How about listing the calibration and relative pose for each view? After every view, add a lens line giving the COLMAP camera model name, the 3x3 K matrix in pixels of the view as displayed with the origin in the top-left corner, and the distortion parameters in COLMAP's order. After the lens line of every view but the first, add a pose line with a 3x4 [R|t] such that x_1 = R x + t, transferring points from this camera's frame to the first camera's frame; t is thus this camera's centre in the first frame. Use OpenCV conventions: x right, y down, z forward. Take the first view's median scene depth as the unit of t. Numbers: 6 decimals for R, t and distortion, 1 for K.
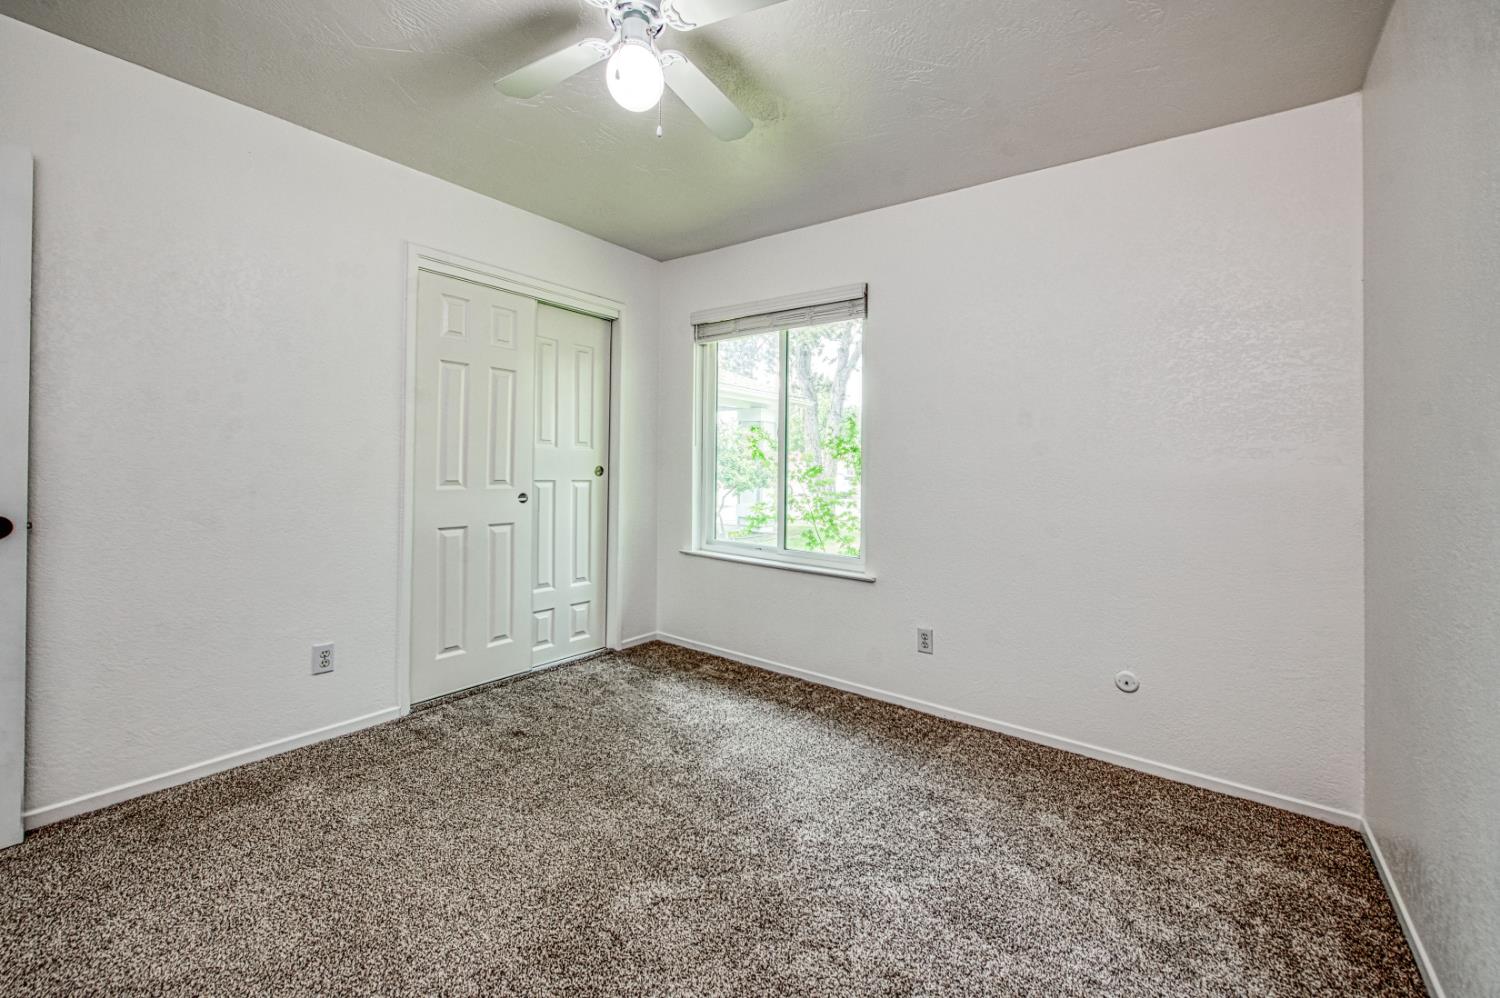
lens RADIAL K [[613.2, 0, 750.2], [0, 613.2, 449.9], [0, 0, 1]] dist [0.000220, -0.000051]
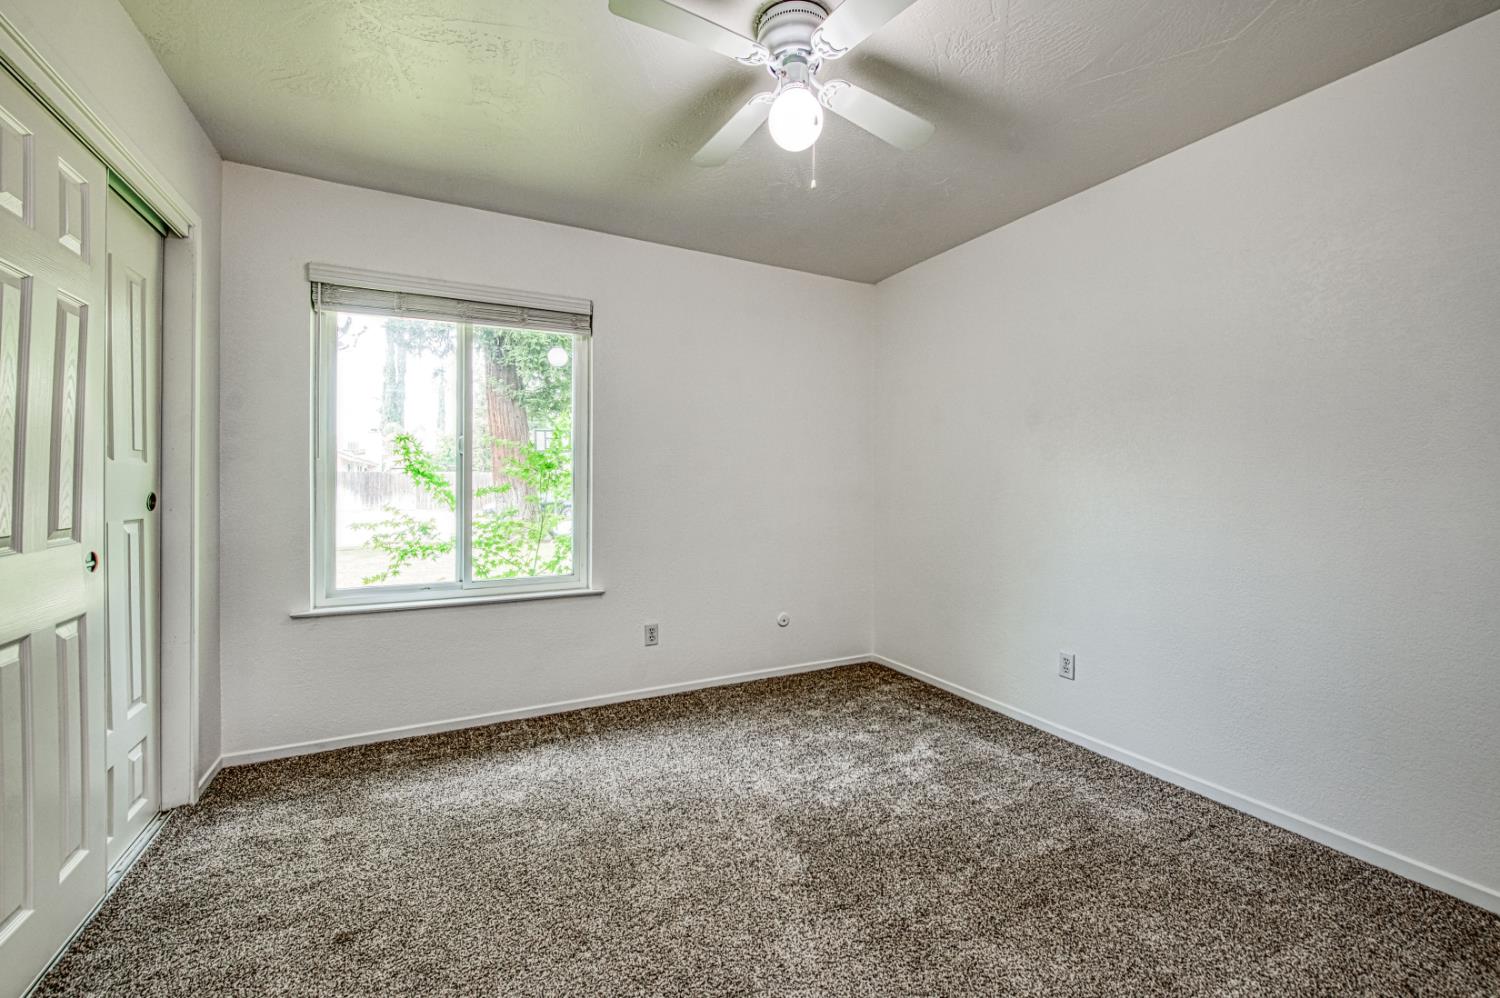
lens RADIAL K [[615.0, 0, 747.3], [0, 615.0, 477.0], [0, 0, 1]] dist [-0.000696, -0.000147]
pose [[0.438292, -0.013149, 0.898737, -0.579423], [-0.007430, 0.999806, 0.018251, -0.002516], [-0.898802, -0.014677, 0.438109, 0.305640]]
